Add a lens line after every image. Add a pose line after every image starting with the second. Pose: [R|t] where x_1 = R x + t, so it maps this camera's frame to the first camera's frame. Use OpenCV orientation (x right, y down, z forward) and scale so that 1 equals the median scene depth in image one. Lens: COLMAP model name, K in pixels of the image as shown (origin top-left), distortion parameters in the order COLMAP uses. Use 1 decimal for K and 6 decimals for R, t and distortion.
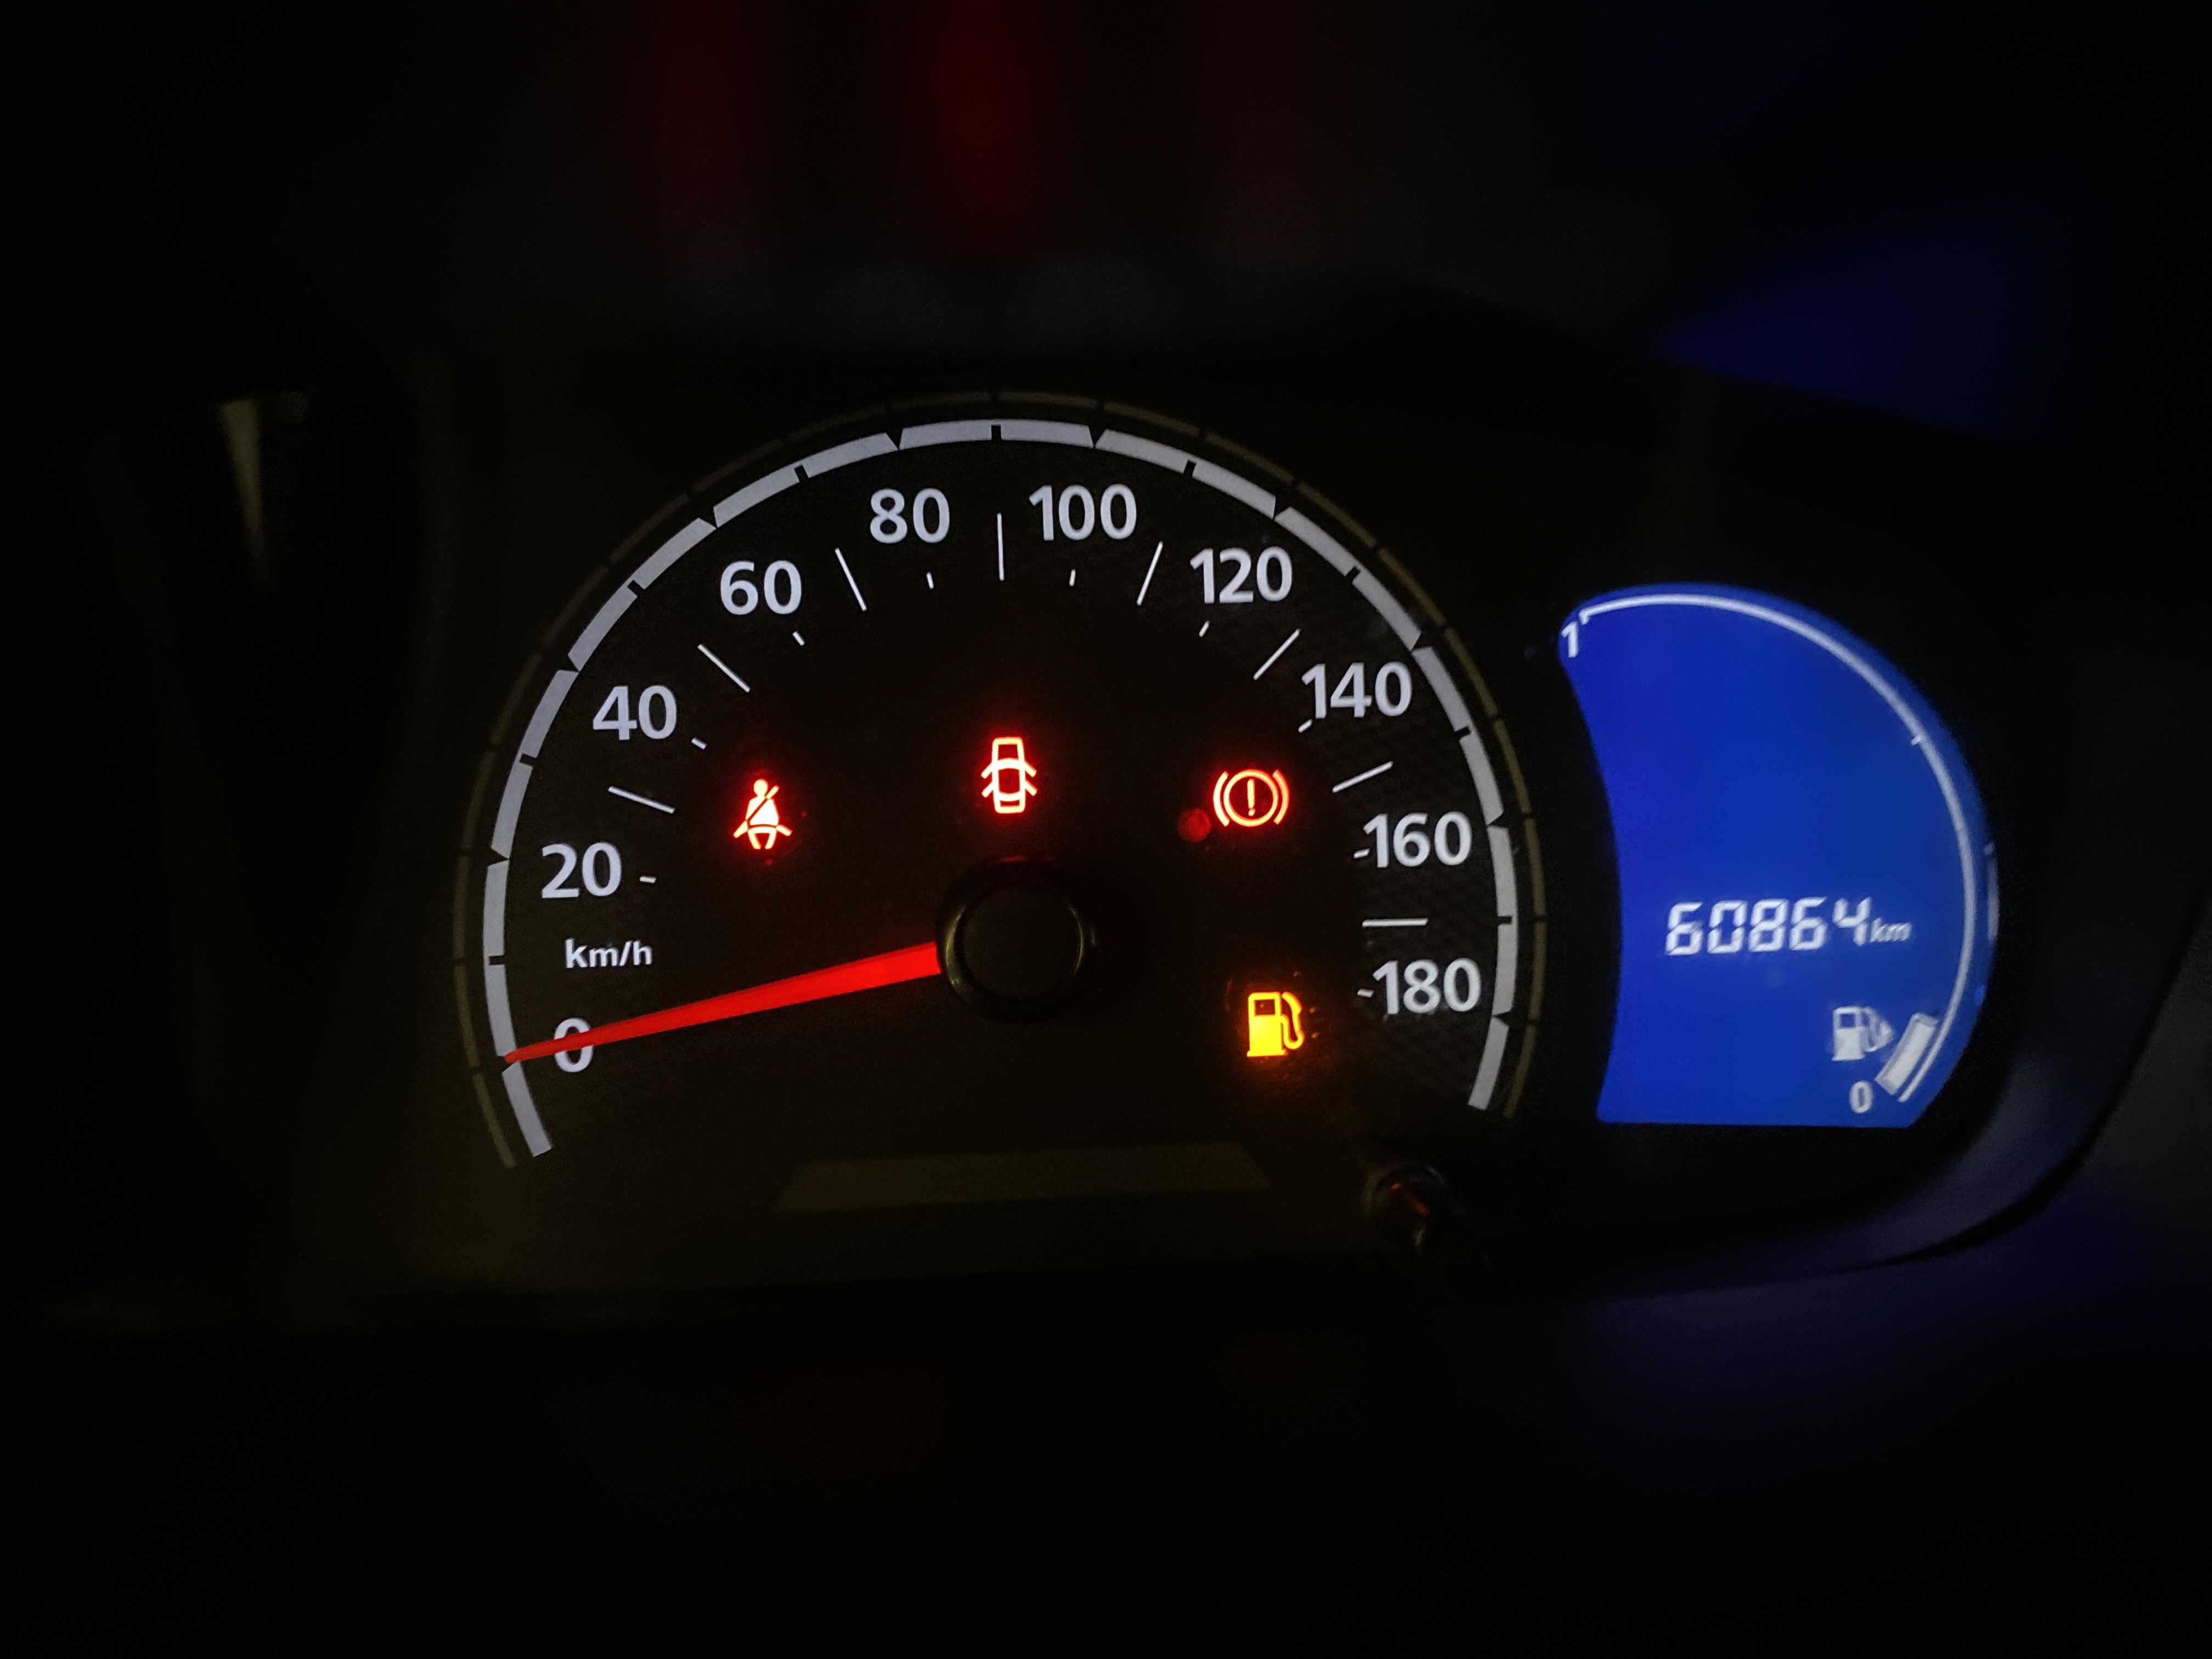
lens RADIAL K [[1721.5, 0, 1097.9], [0, 1721.5, 834.7], [0, 0, 1]] dist [0.043275, -0.042702]
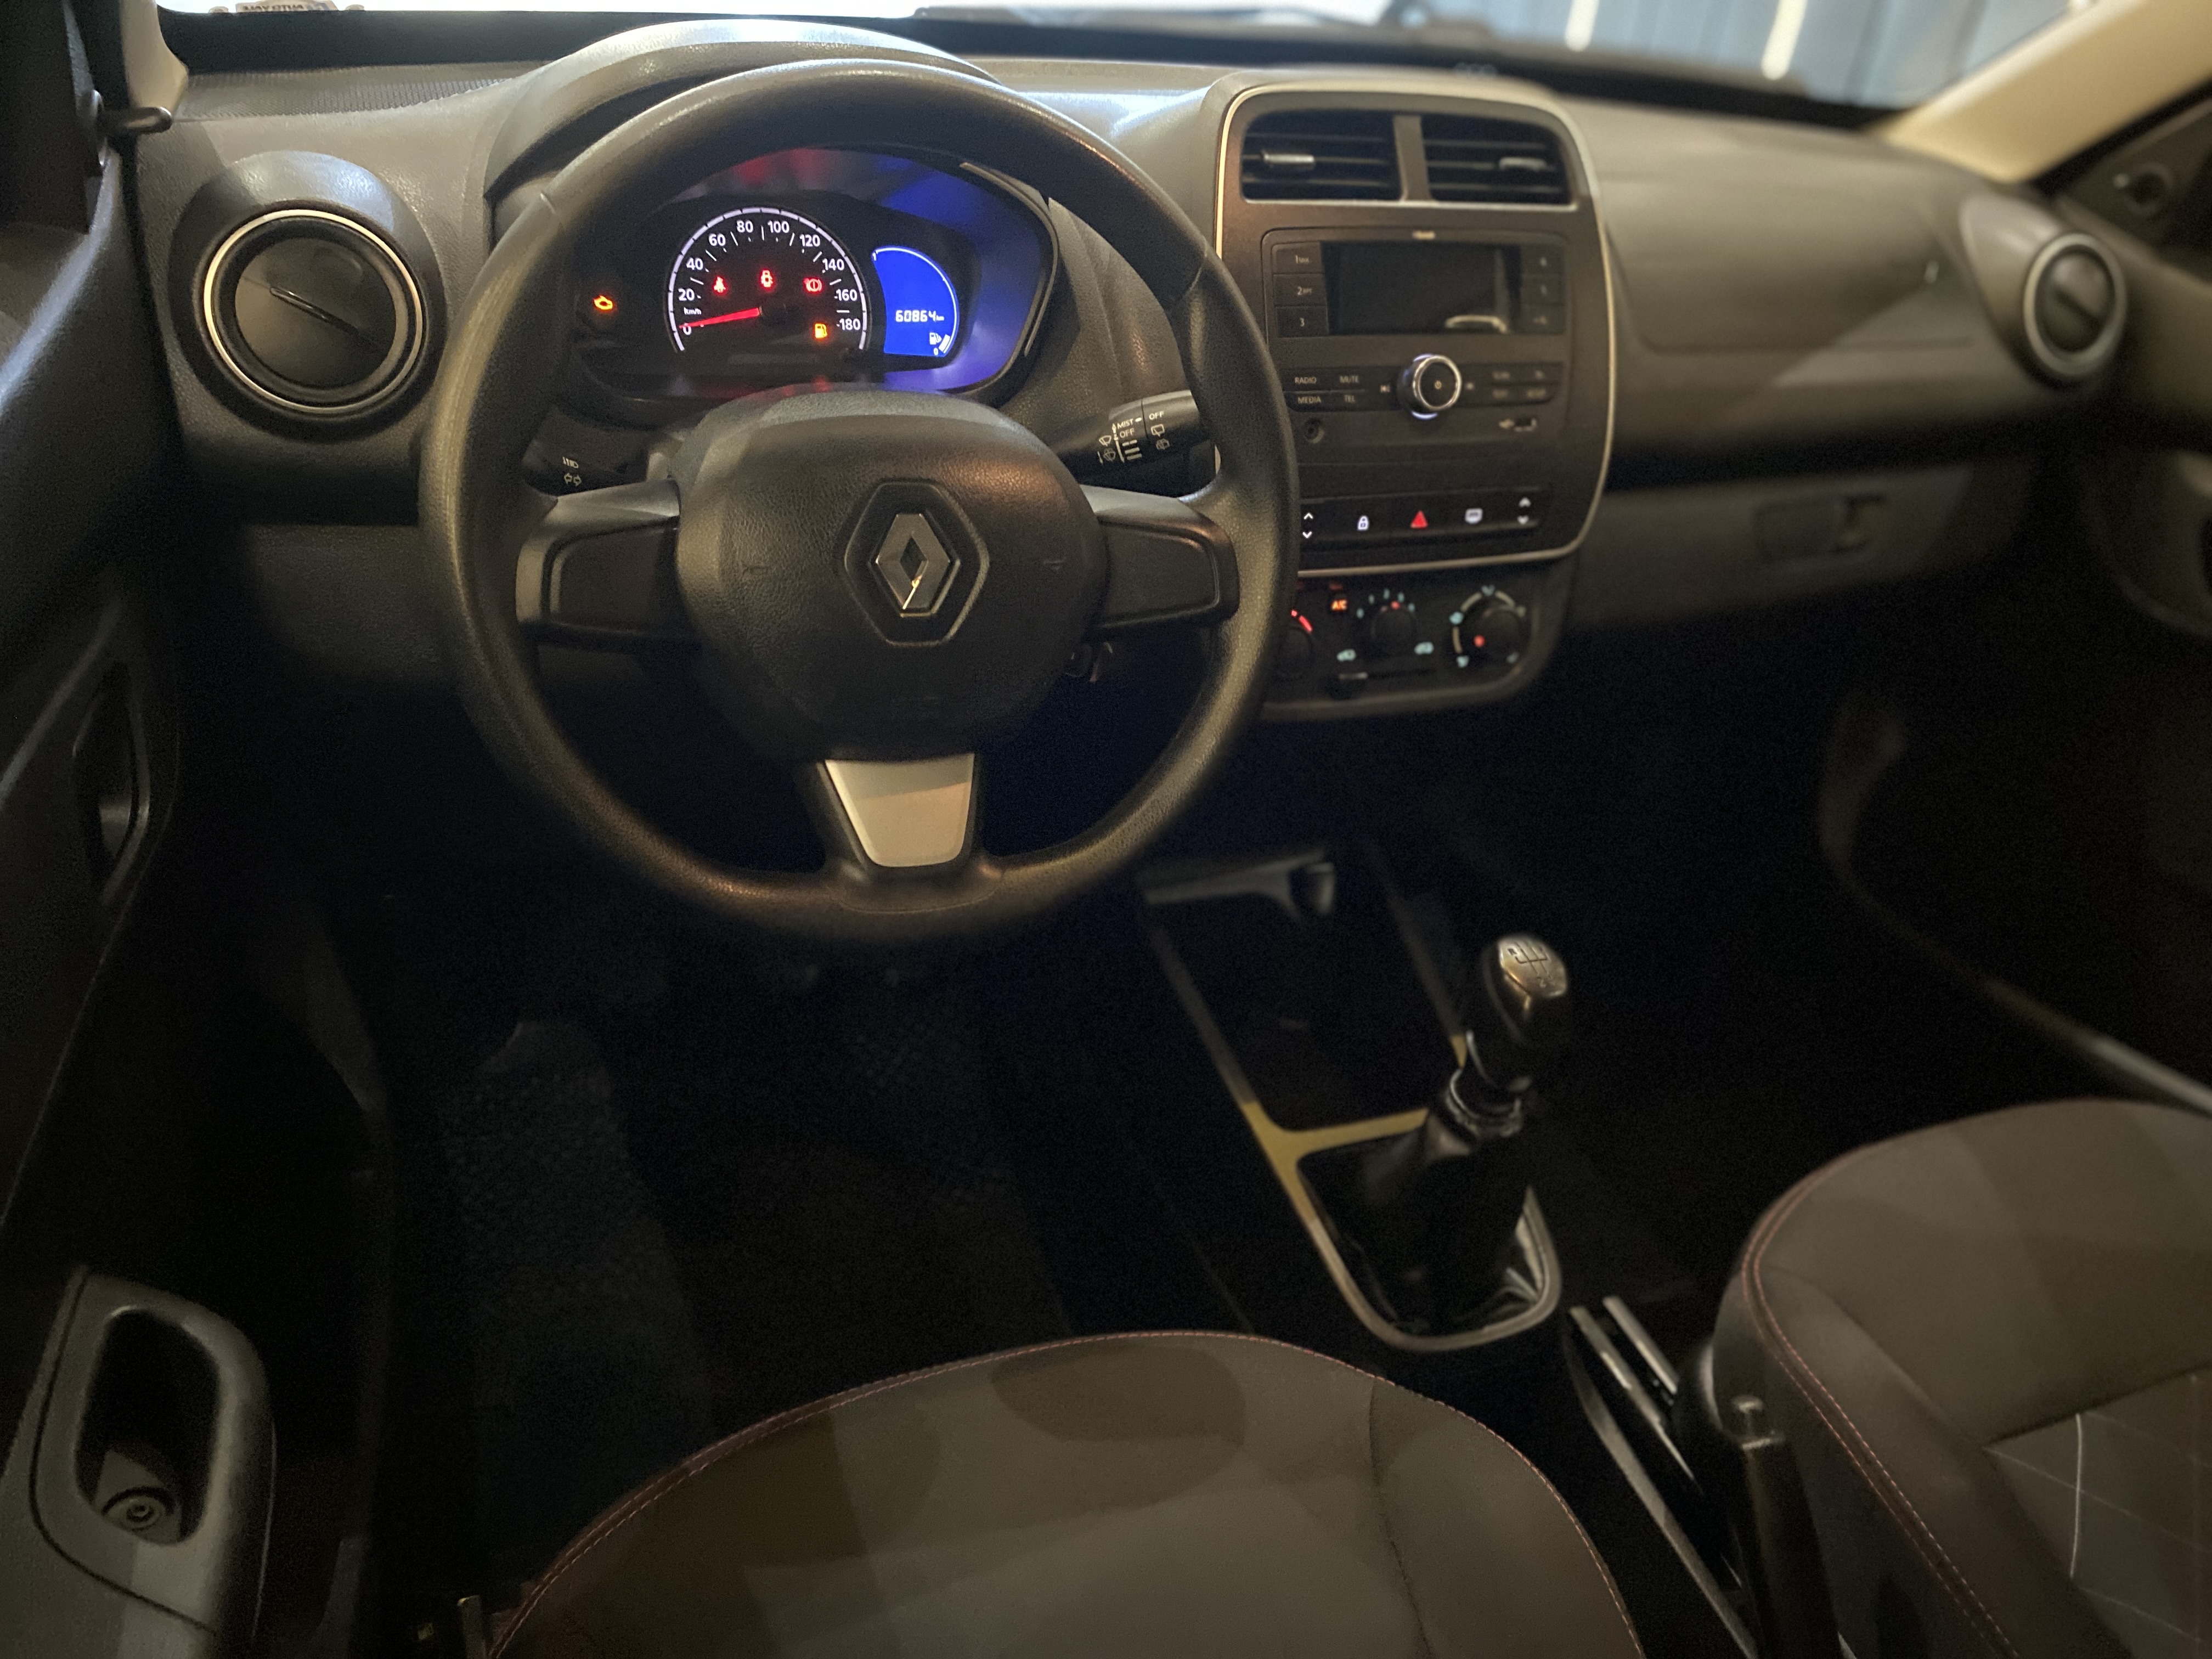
lens RADIAL K [[1721.5, 0, 1106.1], [0, 1721.5, 810.2], [0, 0, 1]] dist [0.043275, -0.042702]
pose [[0.958765, -0.062563, 0.277229, -0.615472], [0.026694, 0.990981, 0.131319, 0.891323], [-0.282944, -0.118504, 0.951787, -4.430224]]
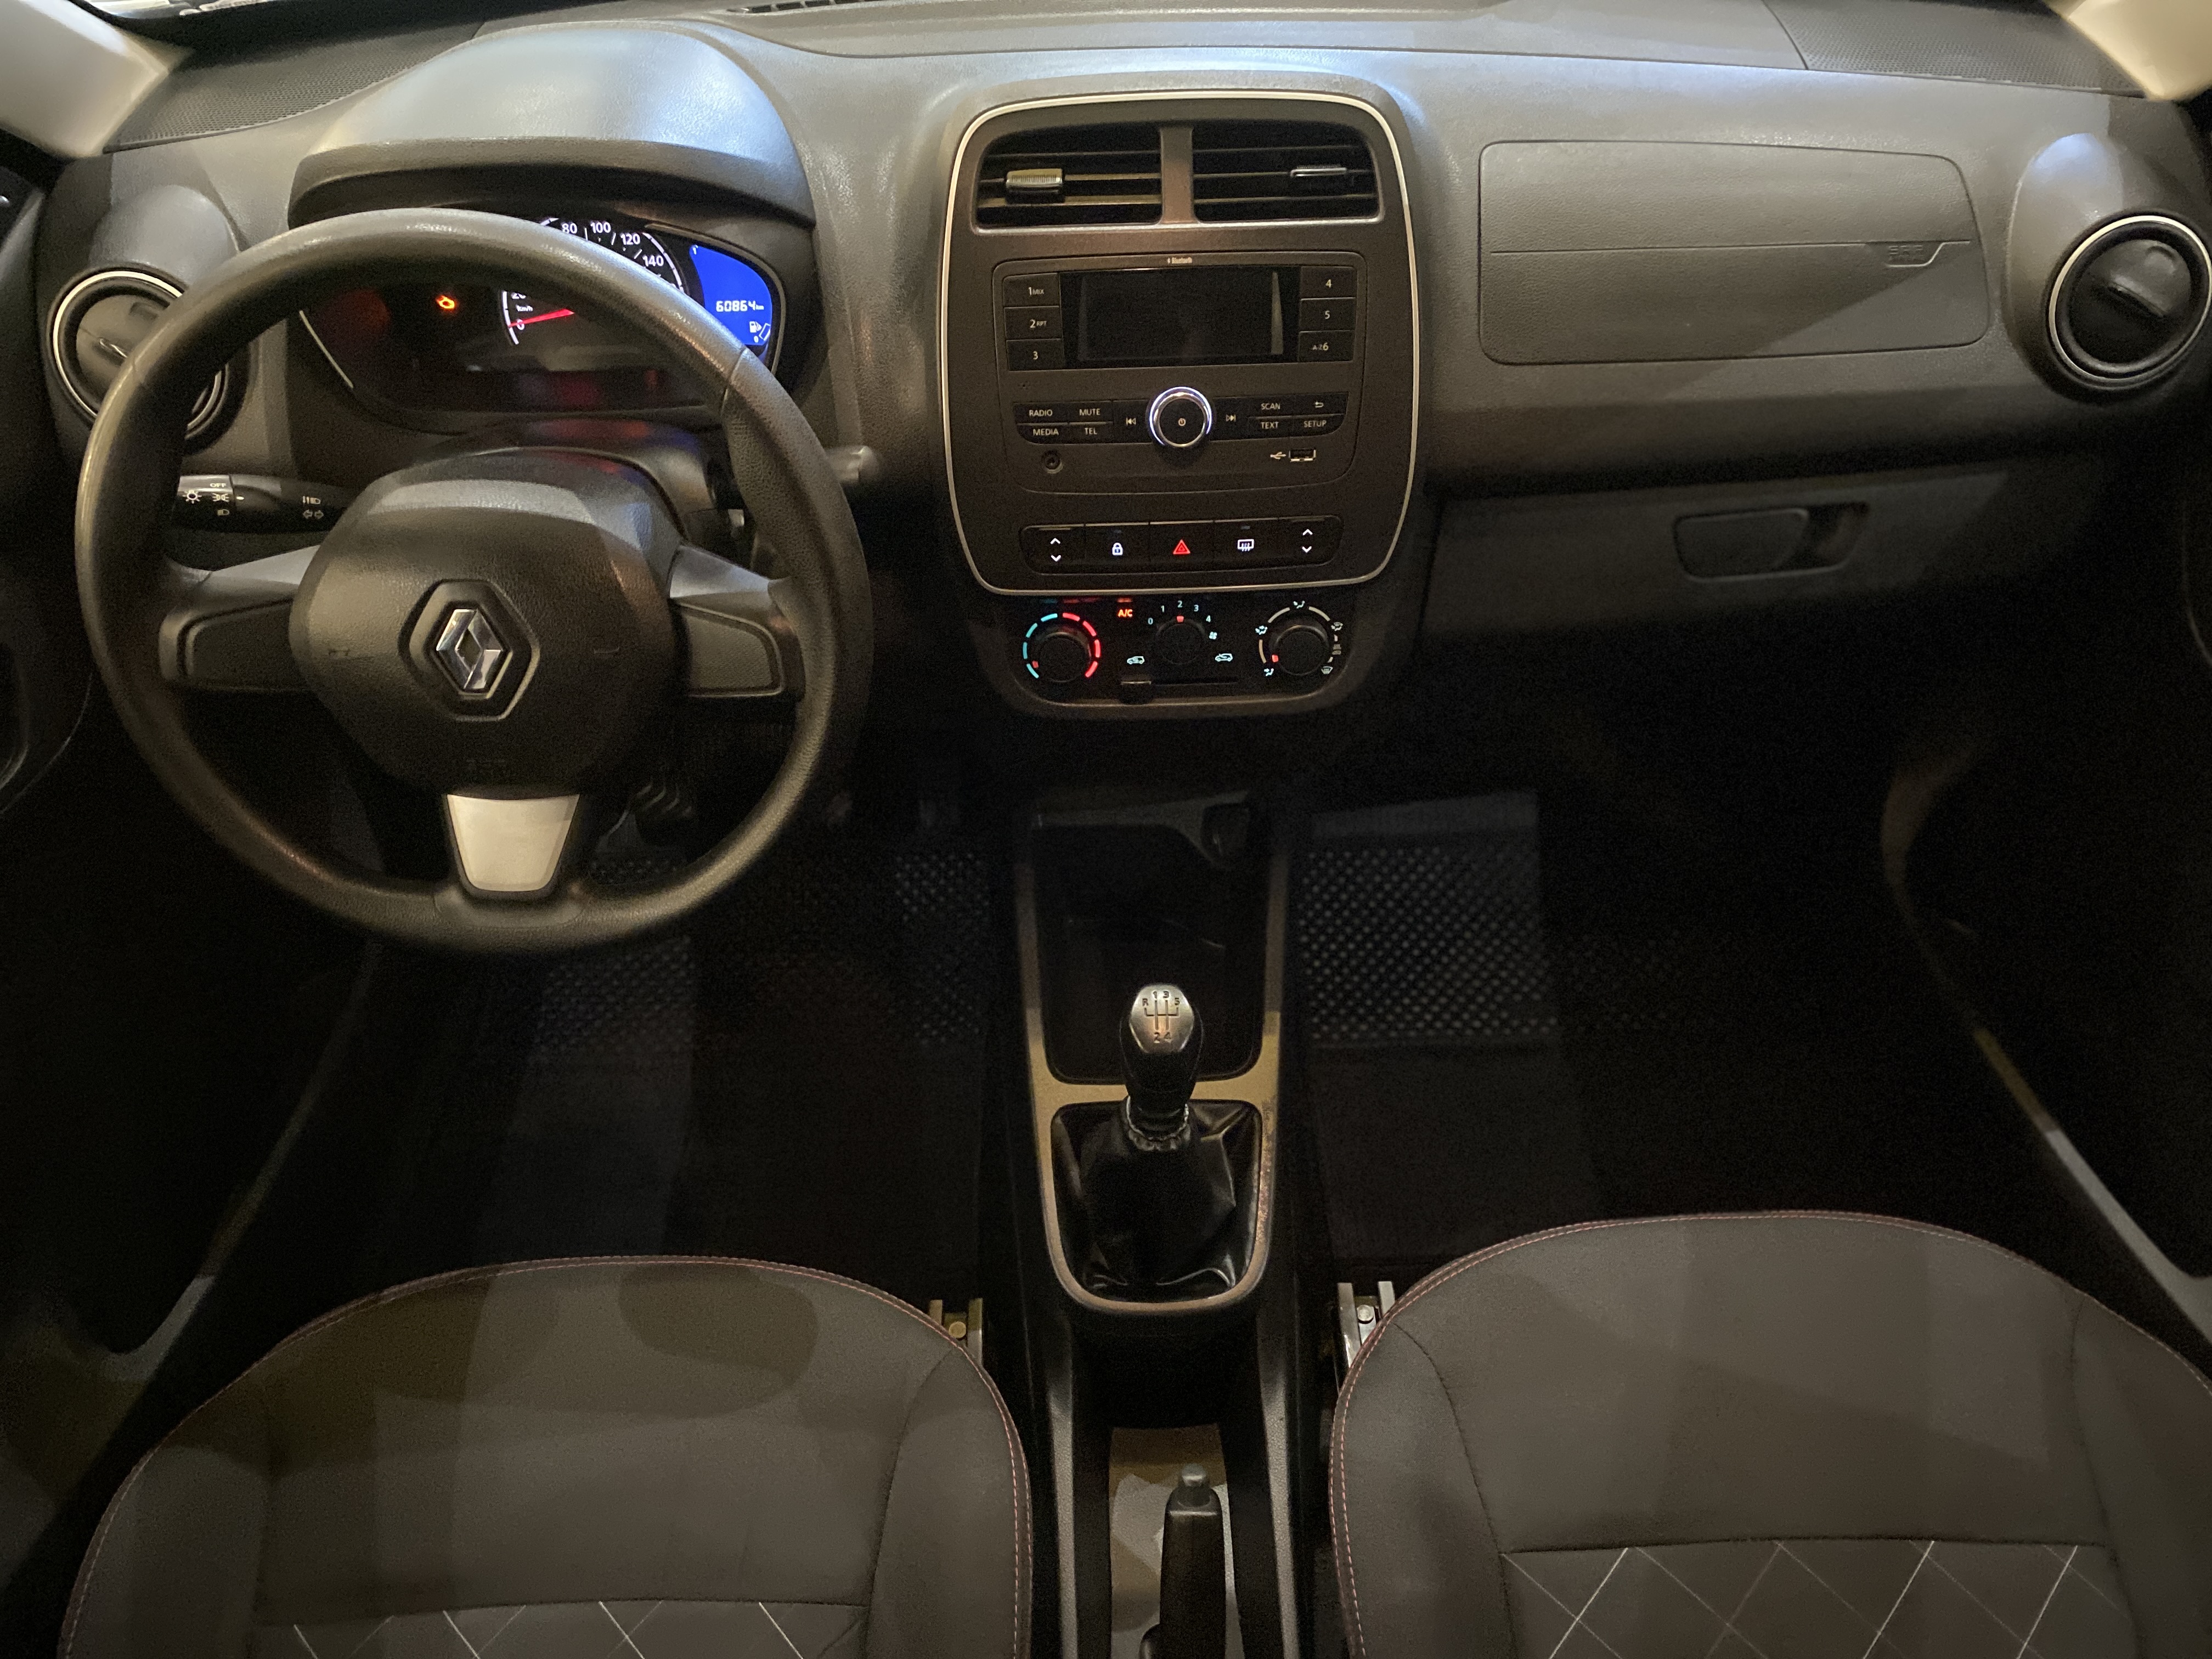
lens RADIAL K [[1721.5, 0, 1082.3], [0, 1721.5, 829.8], [0, 0, 1]] dist [0.043275, -0.042702]
pose [[0.996463, 0.036035, -0.075912, 2.038132], [-0.007543, 0.938098, 0.346287, -0.309257], [0.083691, -0.344489, 0.935052, -4.771448]]
